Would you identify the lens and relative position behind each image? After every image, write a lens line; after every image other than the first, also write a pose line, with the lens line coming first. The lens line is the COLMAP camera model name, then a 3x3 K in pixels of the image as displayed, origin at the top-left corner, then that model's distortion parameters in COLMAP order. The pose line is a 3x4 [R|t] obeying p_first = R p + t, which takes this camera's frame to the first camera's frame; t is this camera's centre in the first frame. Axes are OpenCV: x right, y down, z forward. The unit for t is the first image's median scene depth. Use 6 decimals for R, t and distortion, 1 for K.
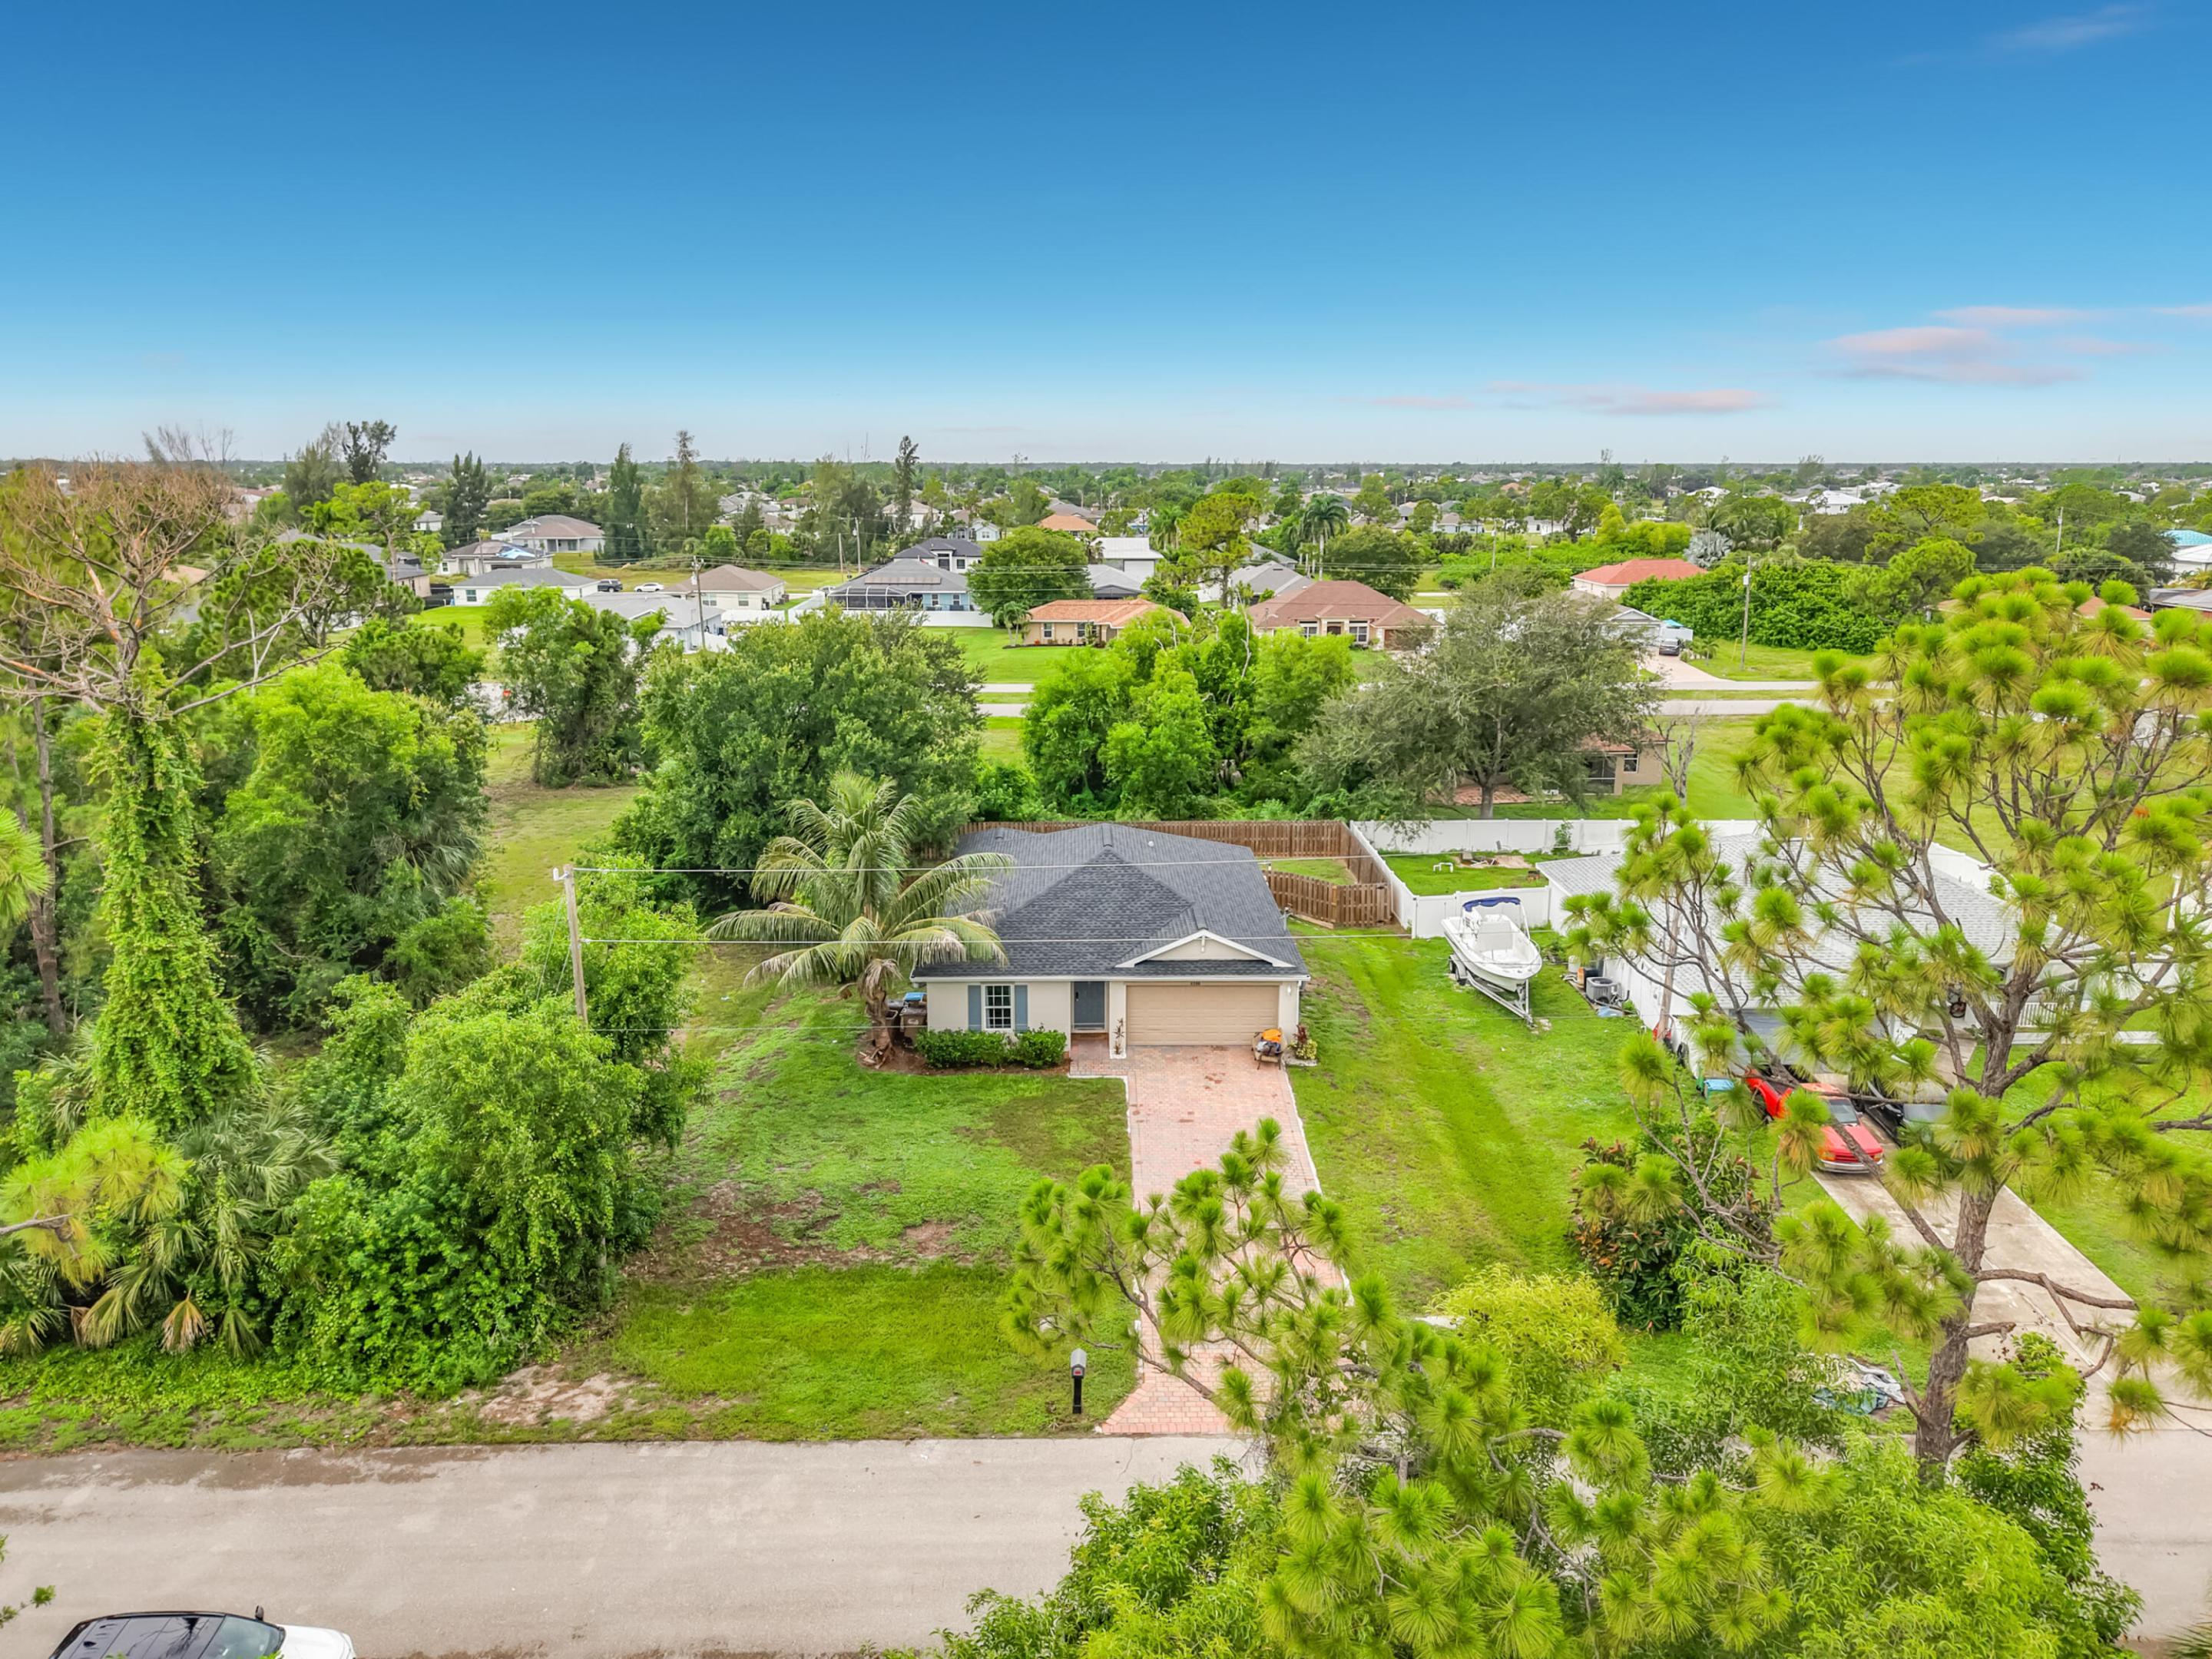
lens RADIAL K [[1428.9, 0, 1104.4], [0, 1428.9, 840.4], [0, 0, 1]] dist [0.069591, -0.151194]
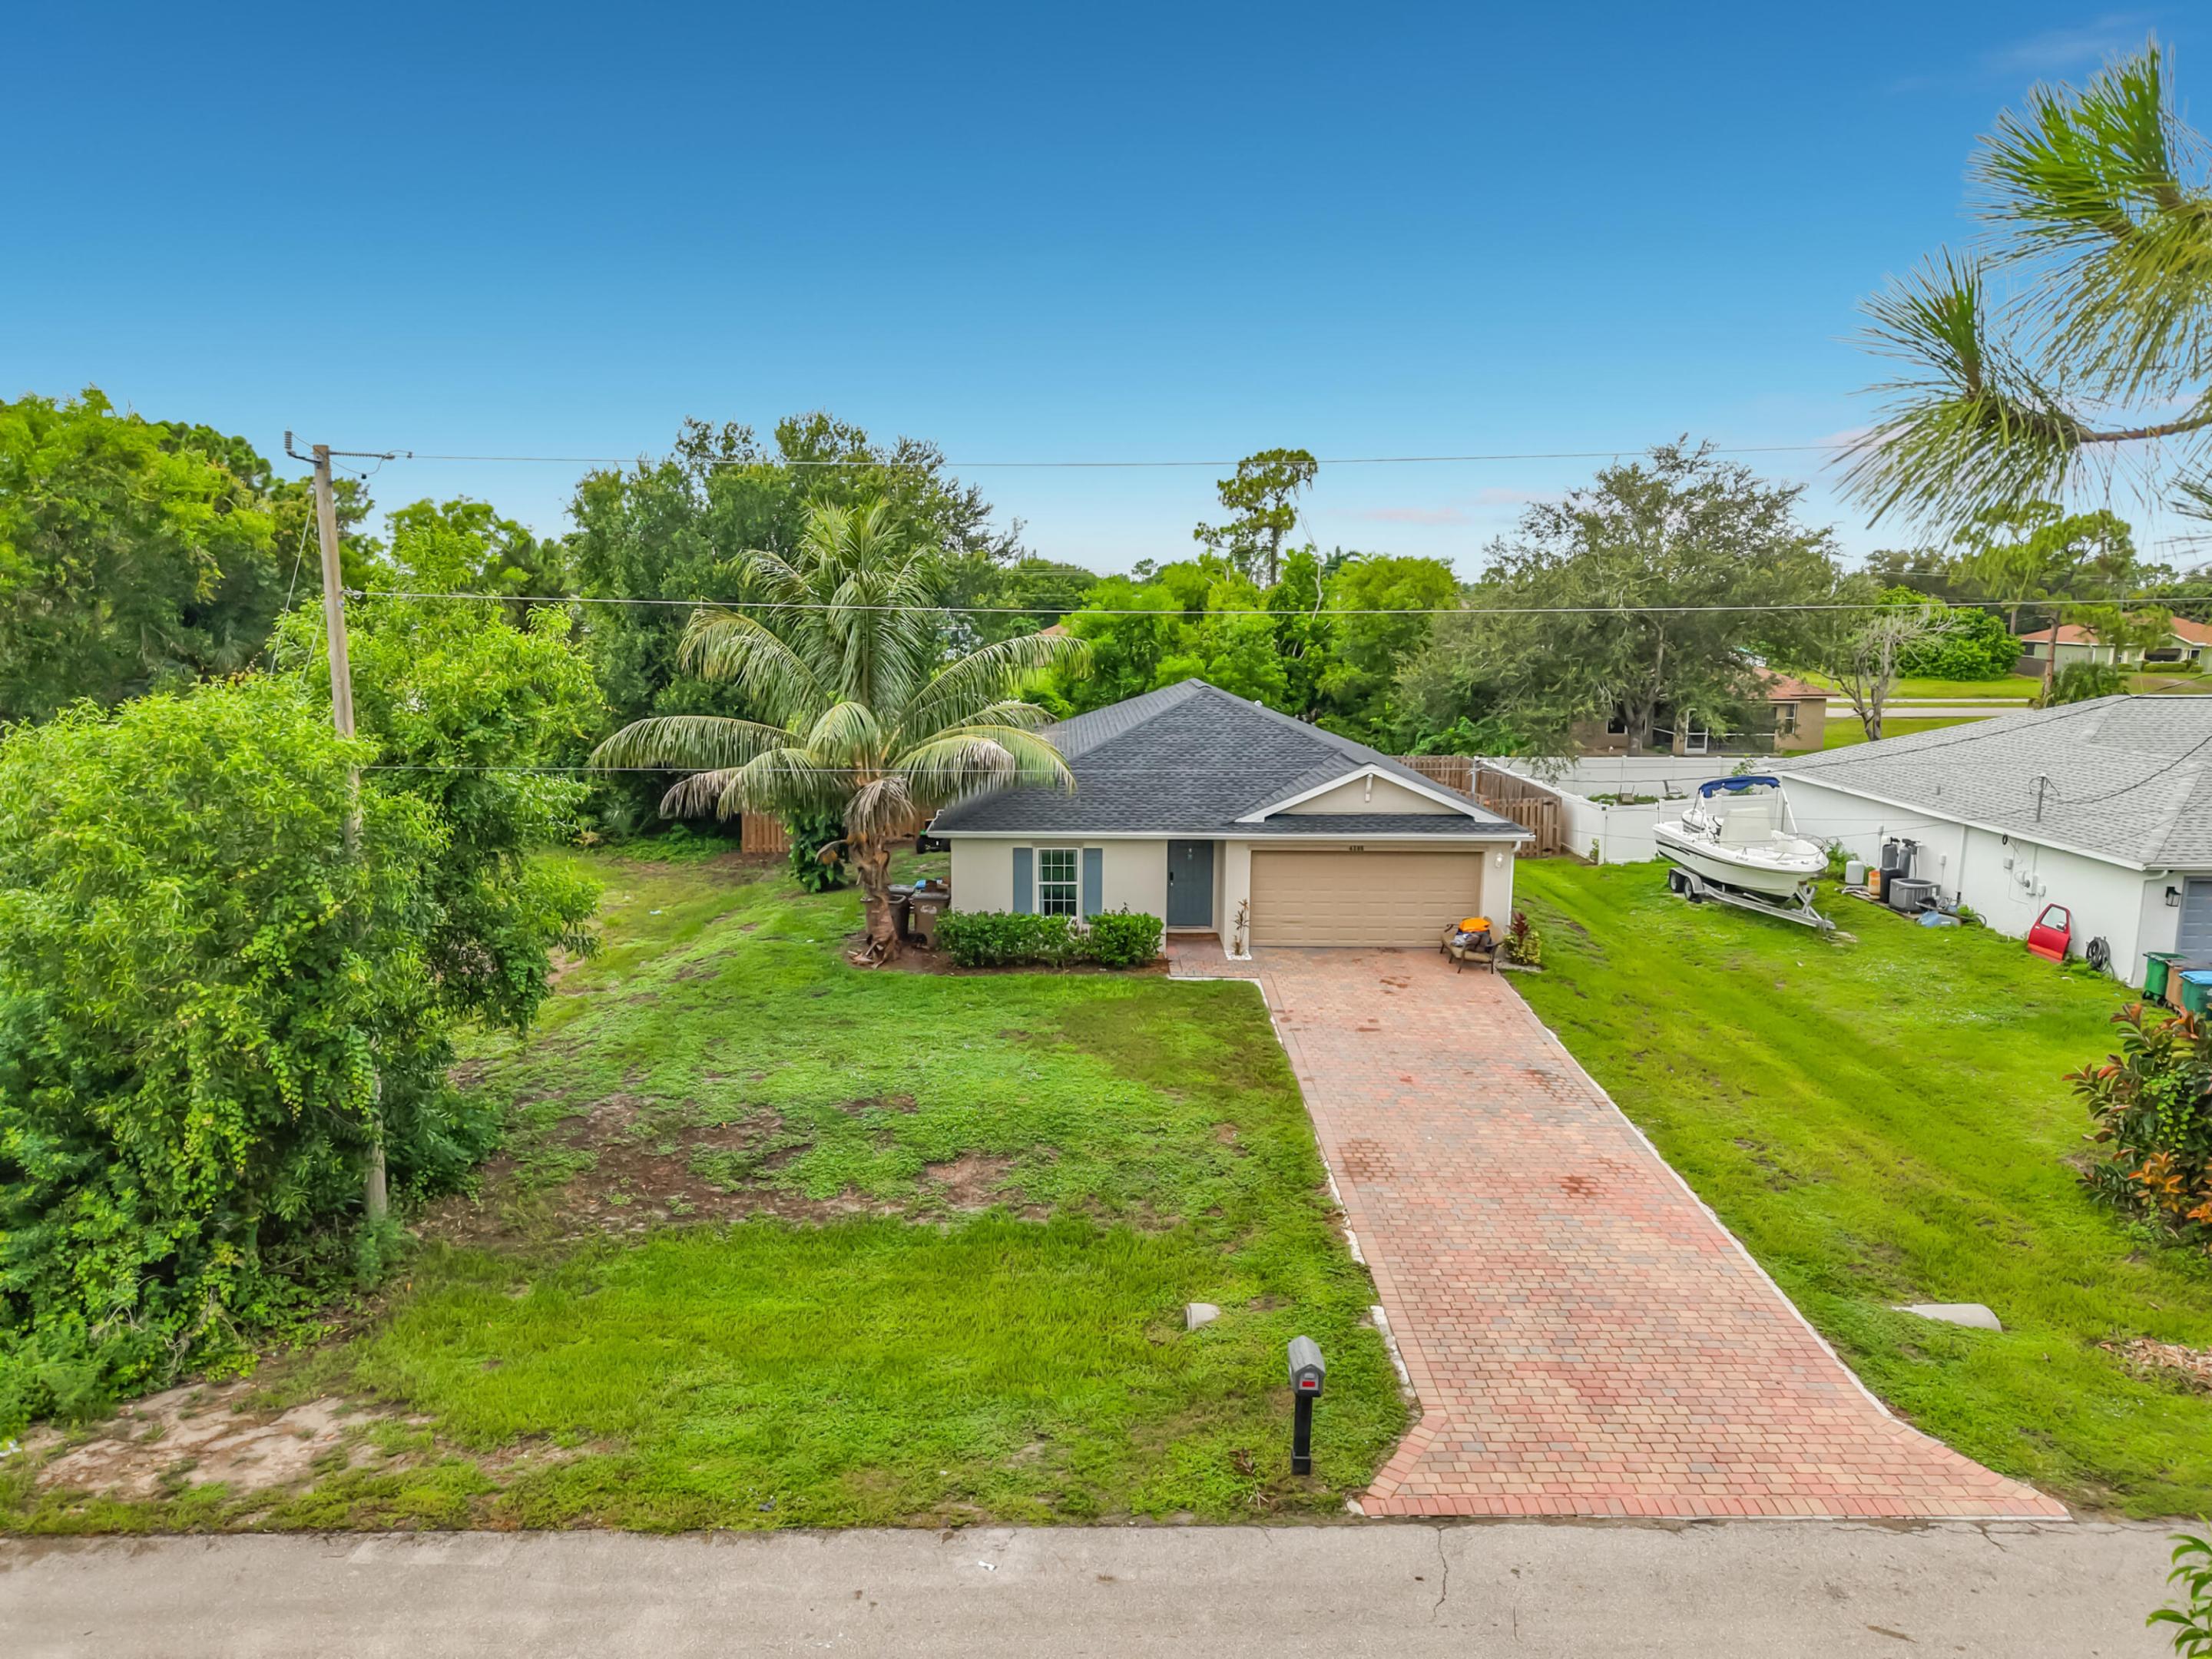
lens RADIAL K [[1463.8, 0, 1107.3], [0, 1463.8, 836.6], [0, 0, 1]] dist [0.046312, -0.056705]
pose [[0.999953, 0.005678, 0.007830, -0.071486], [-0.005092, 0.997323, -0.072943, 0.181615], [-0.008223, 0.072899, 0.997305, 0.405598]]
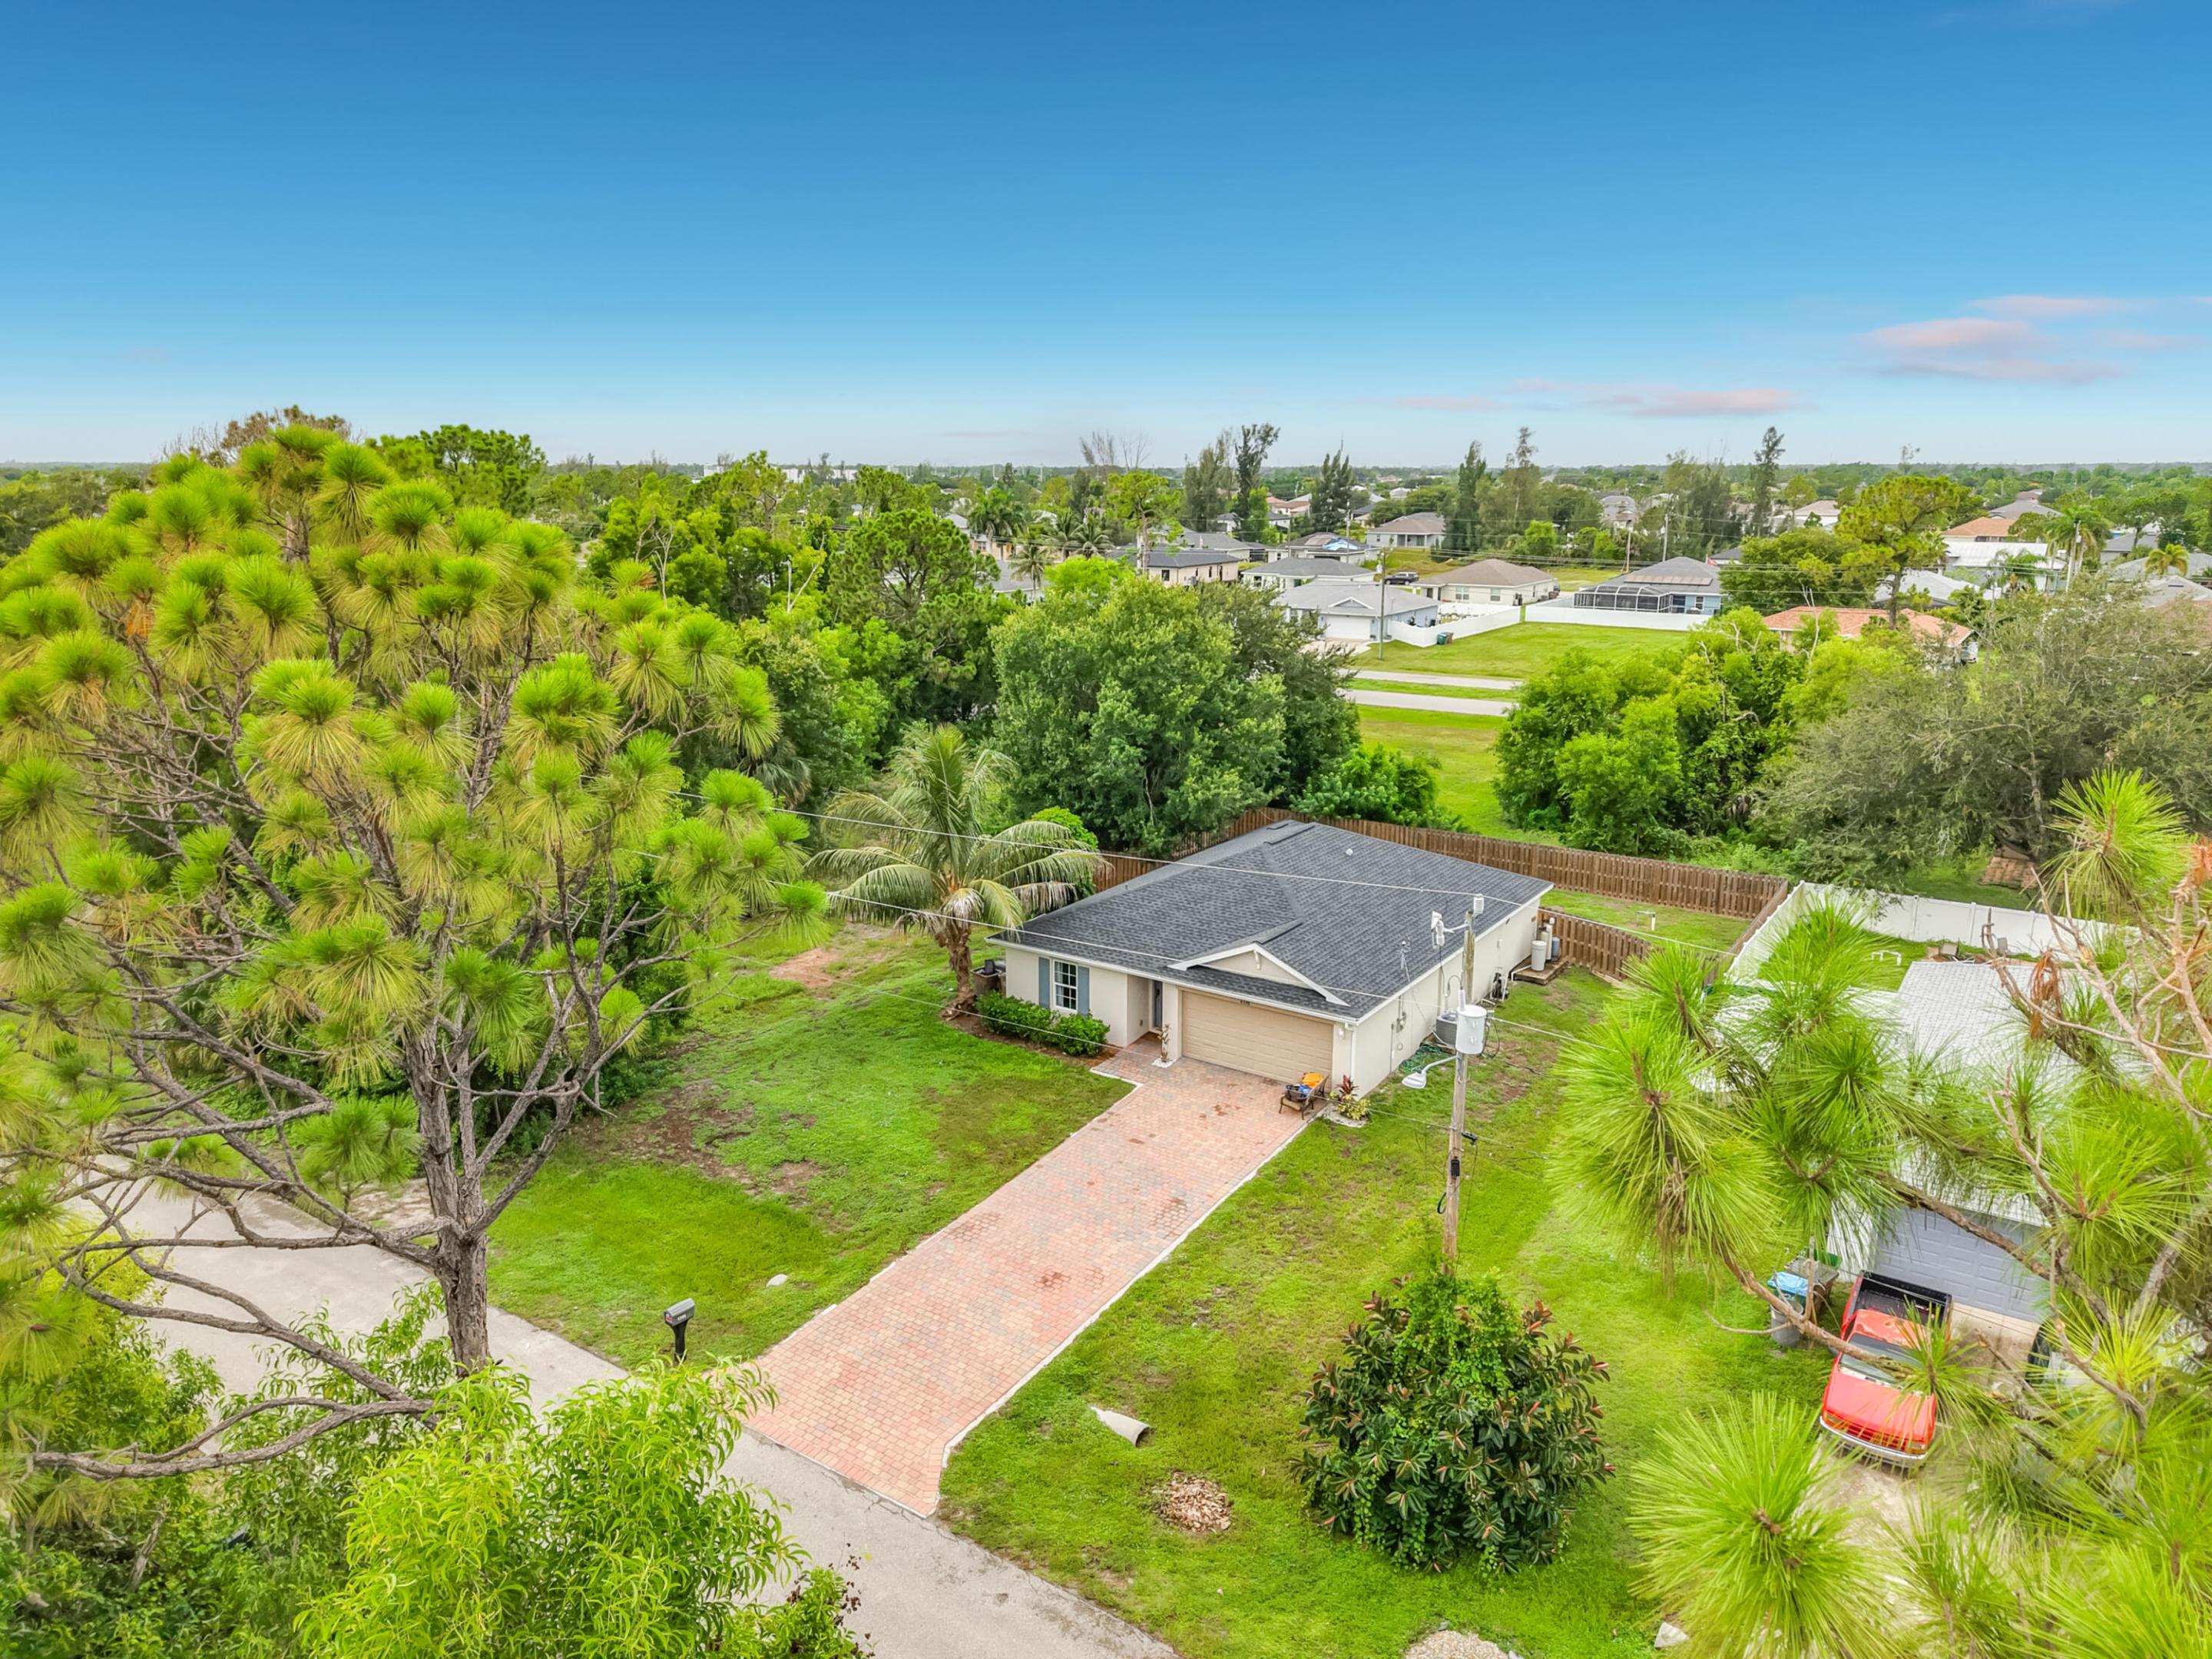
lens RADIAL K [[1428.9, 0, 1104.4], [0, 1428.9, 840.4], [0, 0, 1]] dist [0.069591, -0.151194]
pose [[0.824674, 0.138551, -0.548376, 0.580022], [-0.138878, 0.989455, 0.041140, -0.029684], [0.548293, 0.042230, 0.835219, 0.259261]]
